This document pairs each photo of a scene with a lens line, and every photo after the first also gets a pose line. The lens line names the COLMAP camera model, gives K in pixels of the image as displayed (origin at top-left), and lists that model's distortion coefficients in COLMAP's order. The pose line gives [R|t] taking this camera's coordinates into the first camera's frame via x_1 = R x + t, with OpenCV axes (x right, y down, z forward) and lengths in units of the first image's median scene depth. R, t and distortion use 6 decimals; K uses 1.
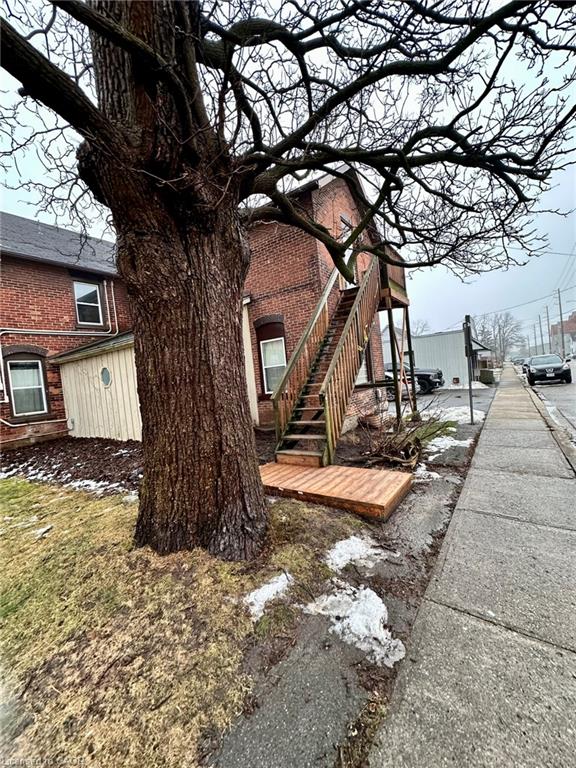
lens RADIAL K [[308.1, 0, 288.0], [0, 308.1, 384.0], [0, 0, 1]] dist [0.000300, 0.000148]
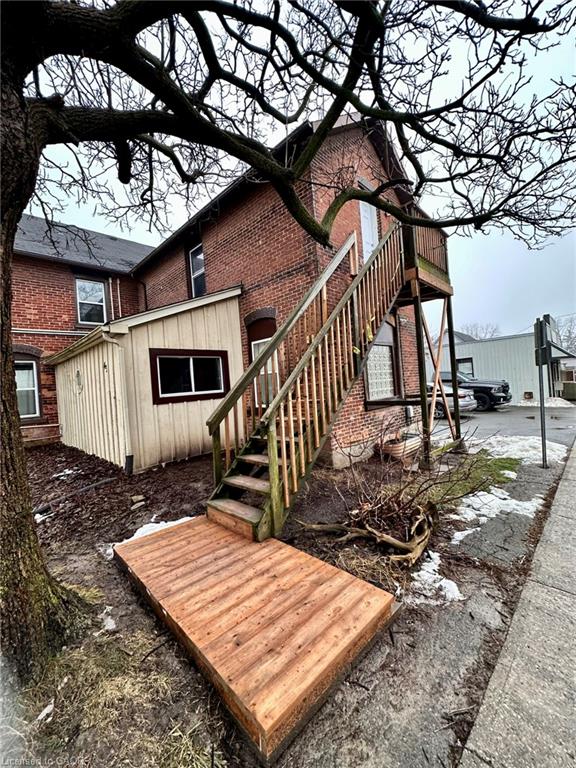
lens RADIAL K [[308.1, 0, 288.0], [0, 308.1, 384.0], [0, 0, 1]] dist [0.000300, 0.000148]
pose [[0.984406, 0.029356, -0.173443, 0.189667], [-0.032417, 0.999364, -0.014844, -0.024800], [0.172897, 0.020235, 0.984732, 0.285864]]
